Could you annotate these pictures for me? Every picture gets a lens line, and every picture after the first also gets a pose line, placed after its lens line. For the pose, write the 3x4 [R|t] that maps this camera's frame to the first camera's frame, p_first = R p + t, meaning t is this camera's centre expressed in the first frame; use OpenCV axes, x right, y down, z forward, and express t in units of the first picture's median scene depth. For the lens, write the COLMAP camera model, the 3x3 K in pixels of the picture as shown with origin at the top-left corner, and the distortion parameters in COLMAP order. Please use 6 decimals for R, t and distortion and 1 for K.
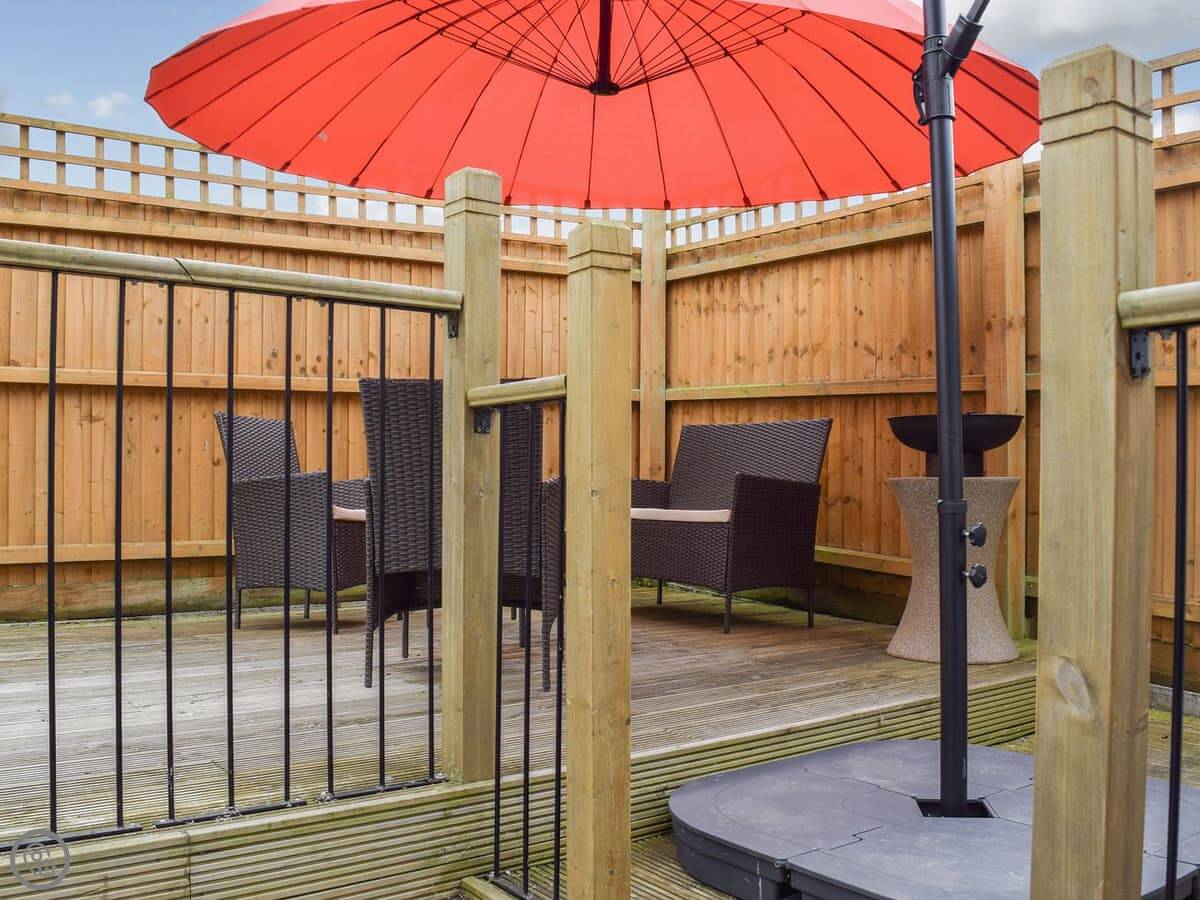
lens RADIAL K [[1089.4, 0, 599.4], [0, 1089.4, 492.4], [0, 0, 1]] dist [-0.010688, -0.020611]
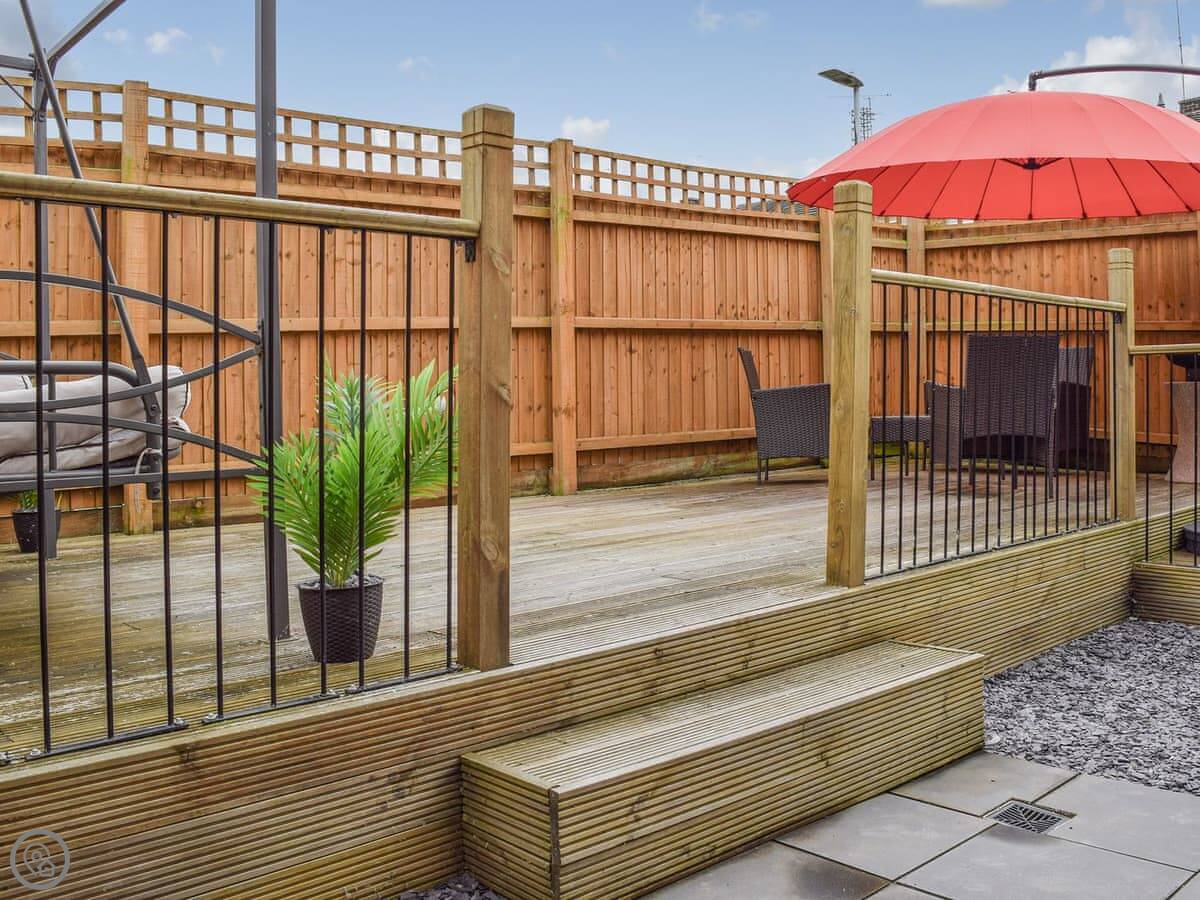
lens RADIAL K [[1110.7, 0, 600.0], [0, 1110.7, 450.0], [0, 0, 1]] dist [-0.088384, -0.006421]
pose [[0.988396, -0.032291, 0.148427, -0.599936], [0.026083, 0.998709, 0.043584, -0.000192], [-0.149643, -0.039207, 0.987962, -0.407677]]
